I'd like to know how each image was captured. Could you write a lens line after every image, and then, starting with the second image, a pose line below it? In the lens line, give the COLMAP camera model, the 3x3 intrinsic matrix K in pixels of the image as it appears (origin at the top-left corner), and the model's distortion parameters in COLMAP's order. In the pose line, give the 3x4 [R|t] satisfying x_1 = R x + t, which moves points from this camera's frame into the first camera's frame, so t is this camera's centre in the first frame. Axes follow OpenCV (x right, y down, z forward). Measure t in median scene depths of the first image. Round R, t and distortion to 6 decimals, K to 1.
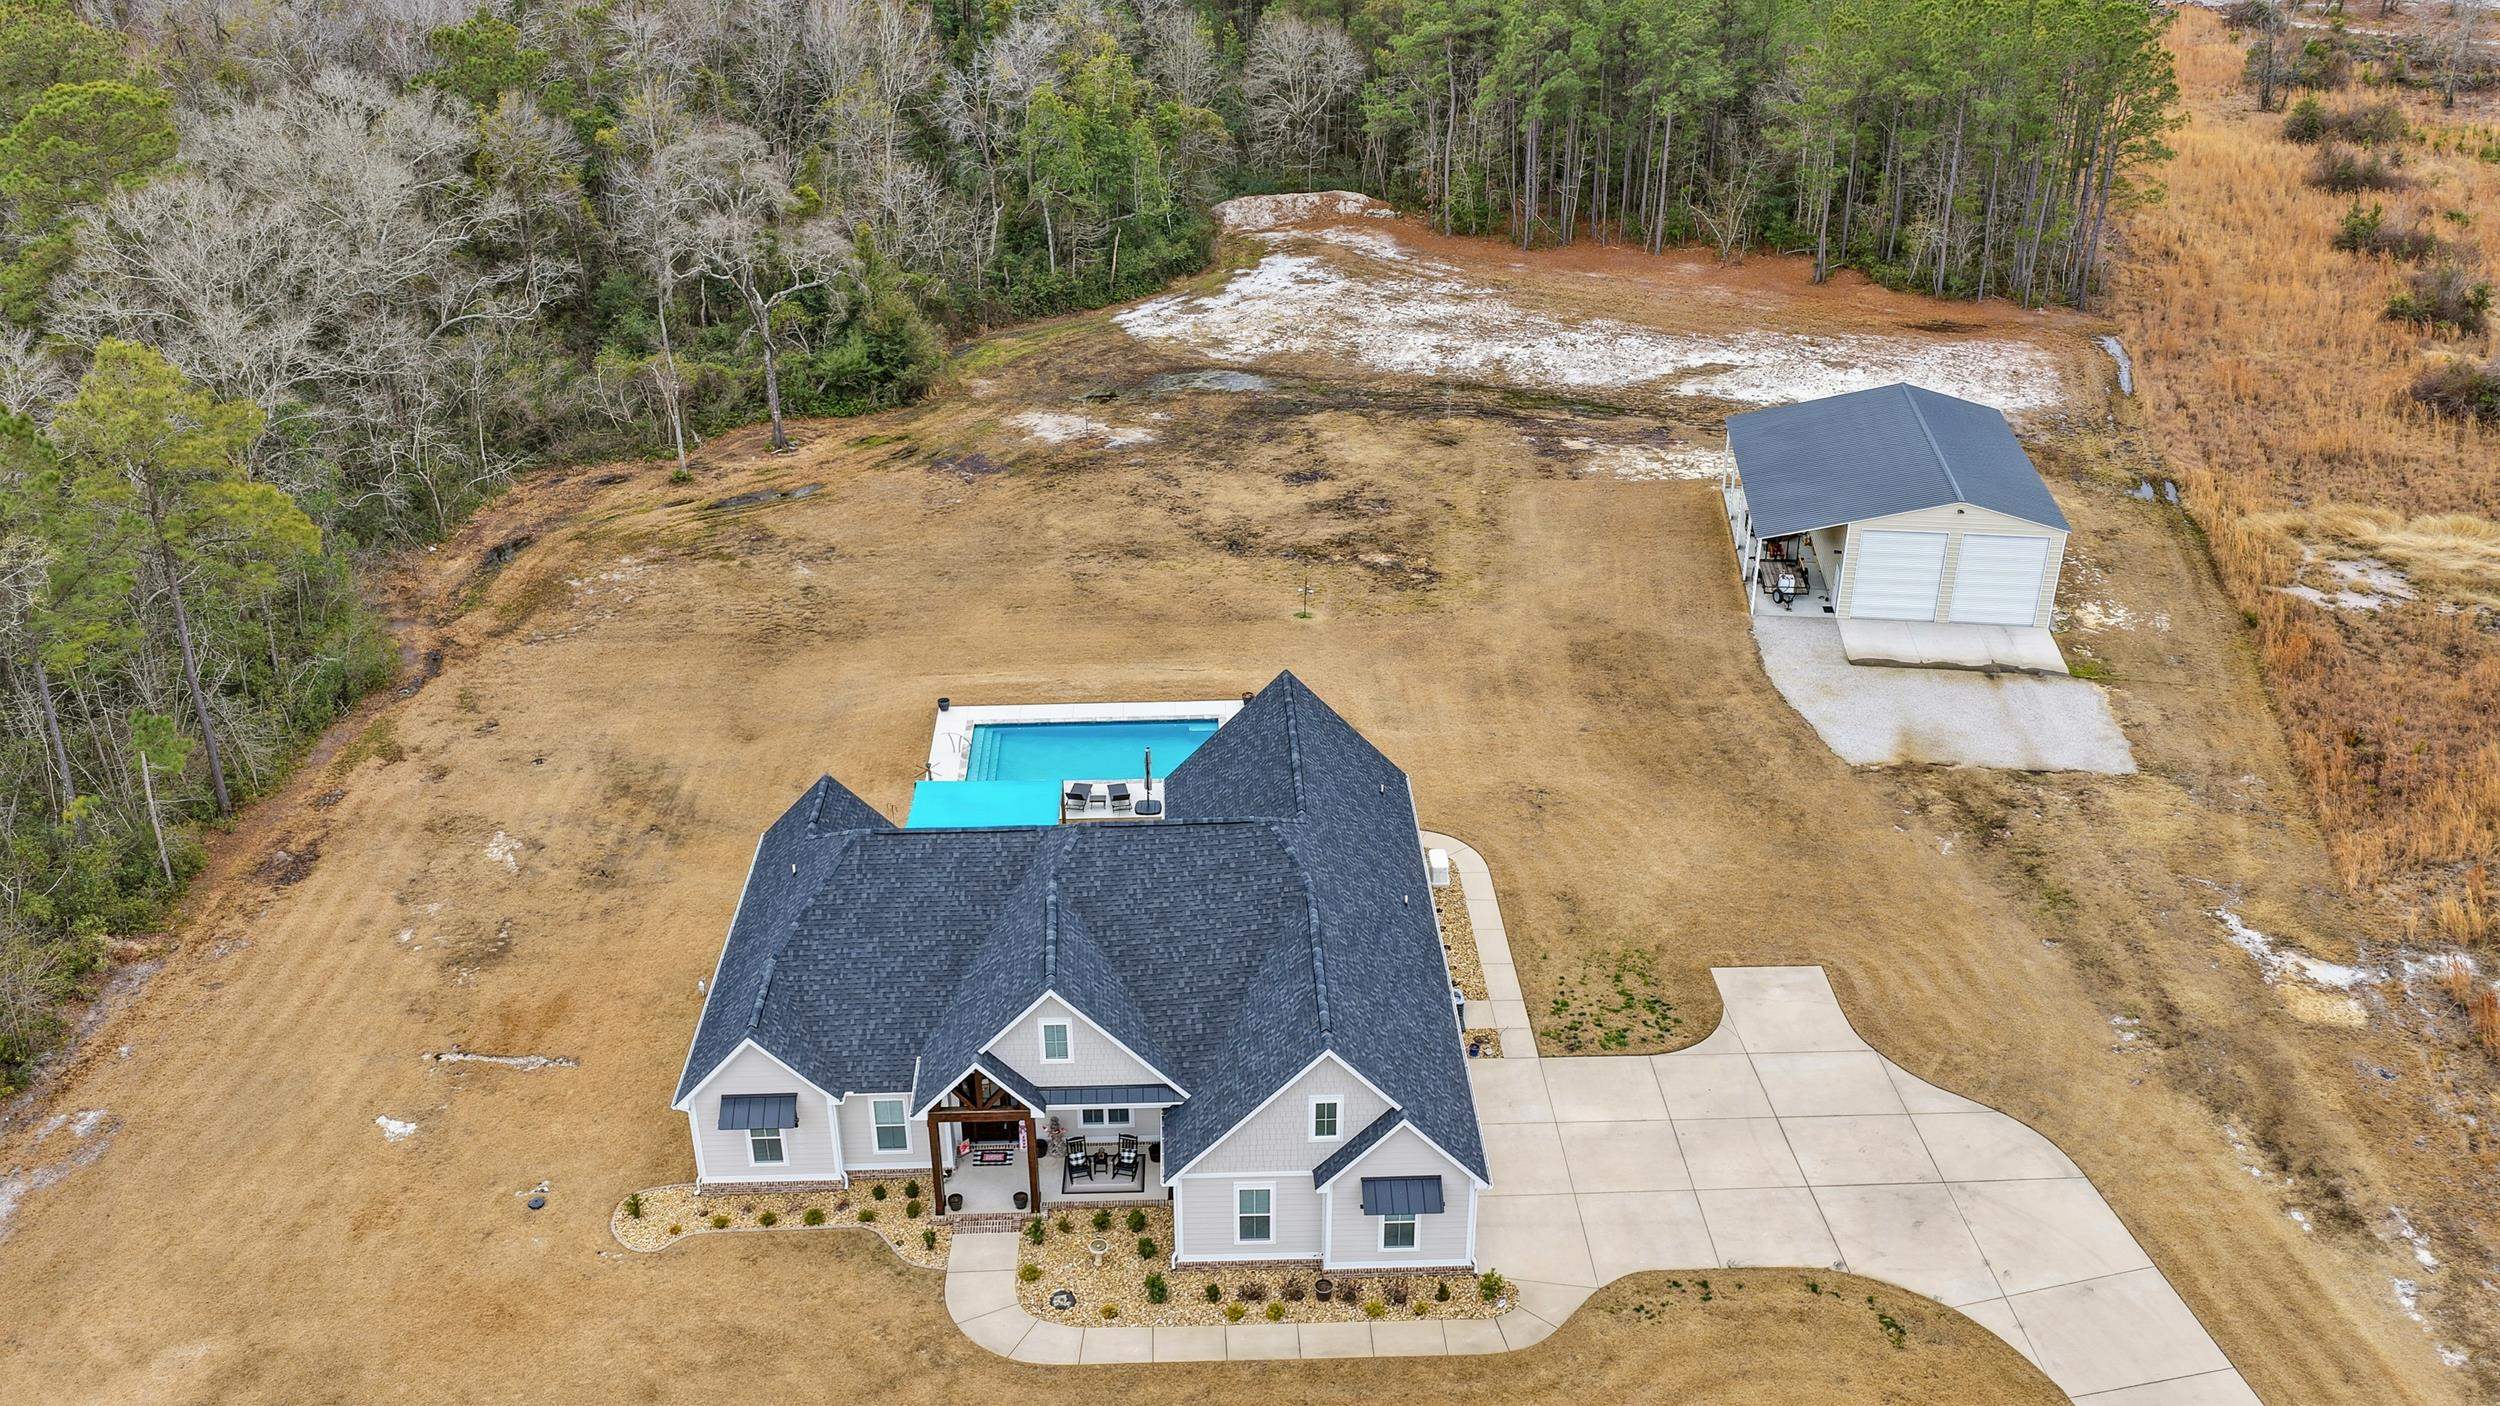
lens RADIAL K [[2063.5, 0, 1250.0], [0, 2063.5, 703.0], [0, 0, 1]] dist [-0.028768, 0.053110]
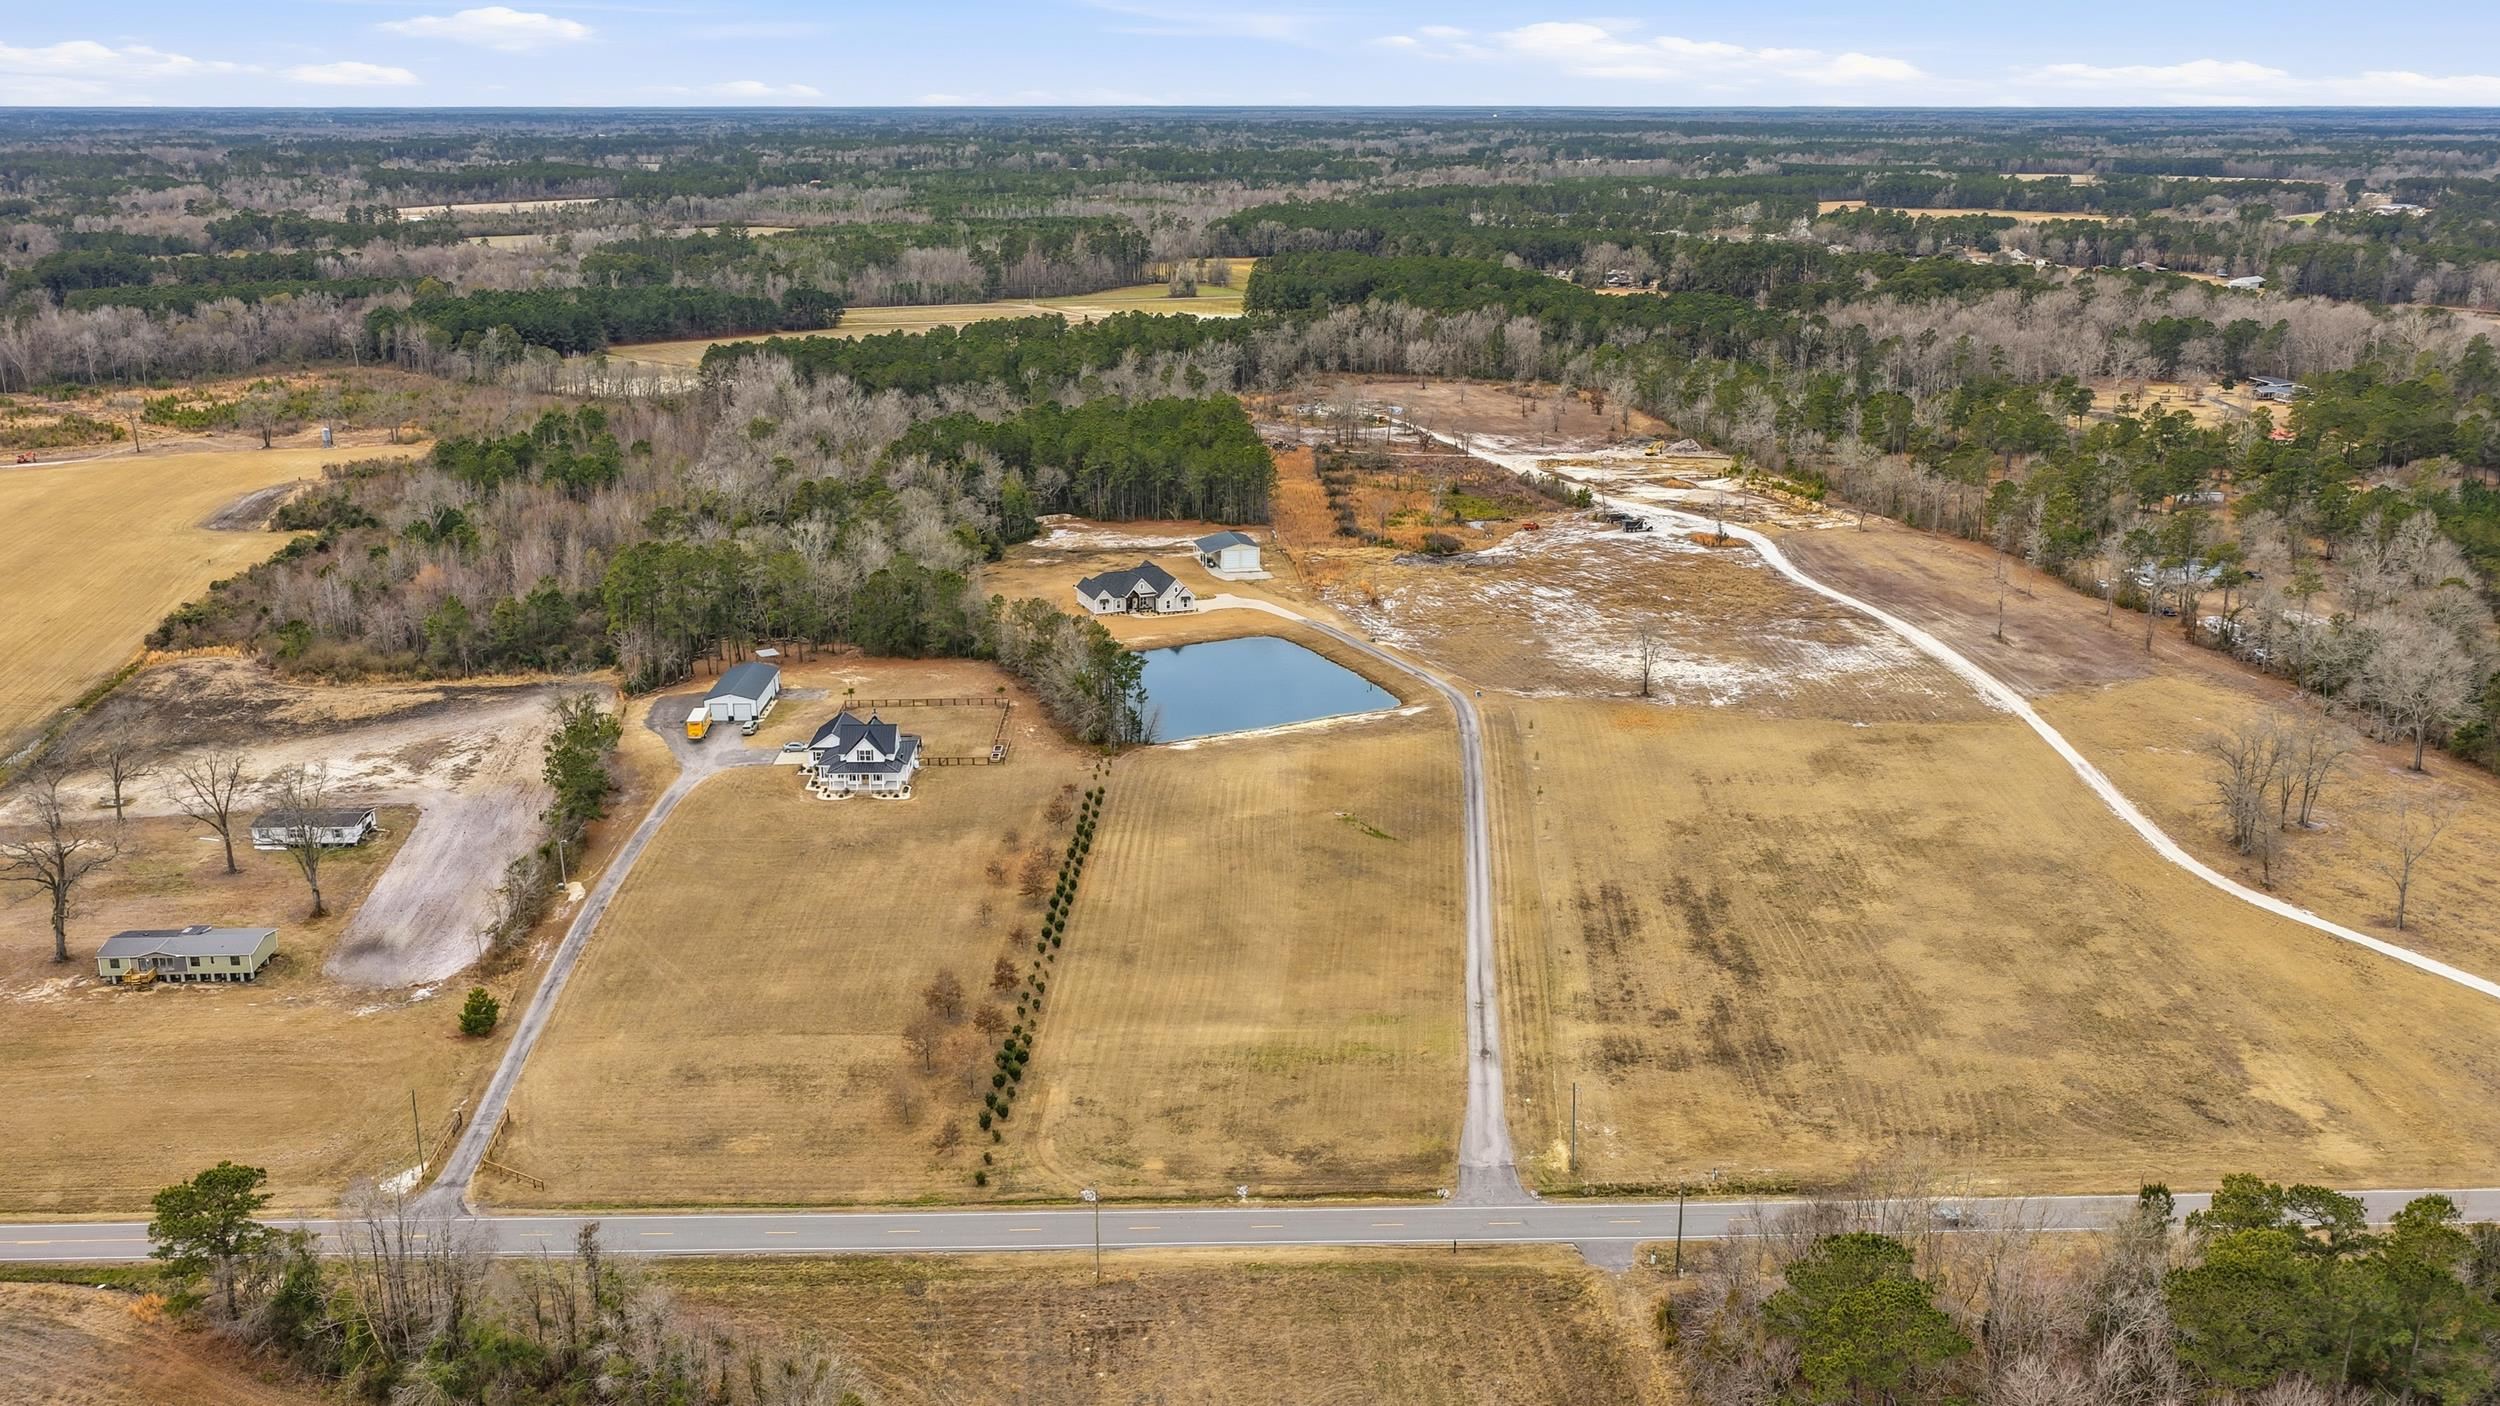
lens RADIAL K [[2063.5, 0, 1250.0], [0, 2063.5, 703.0], [0, 0, 1]] dist [-0.028768, 0.053110]
pose [[0.944241, -0.088856, 0.317040, -0.876215], [0.150579, 0.972839, -0.175814, 0.798526], [-0.292806, 0.213751, 0.931974, -2.507882]]
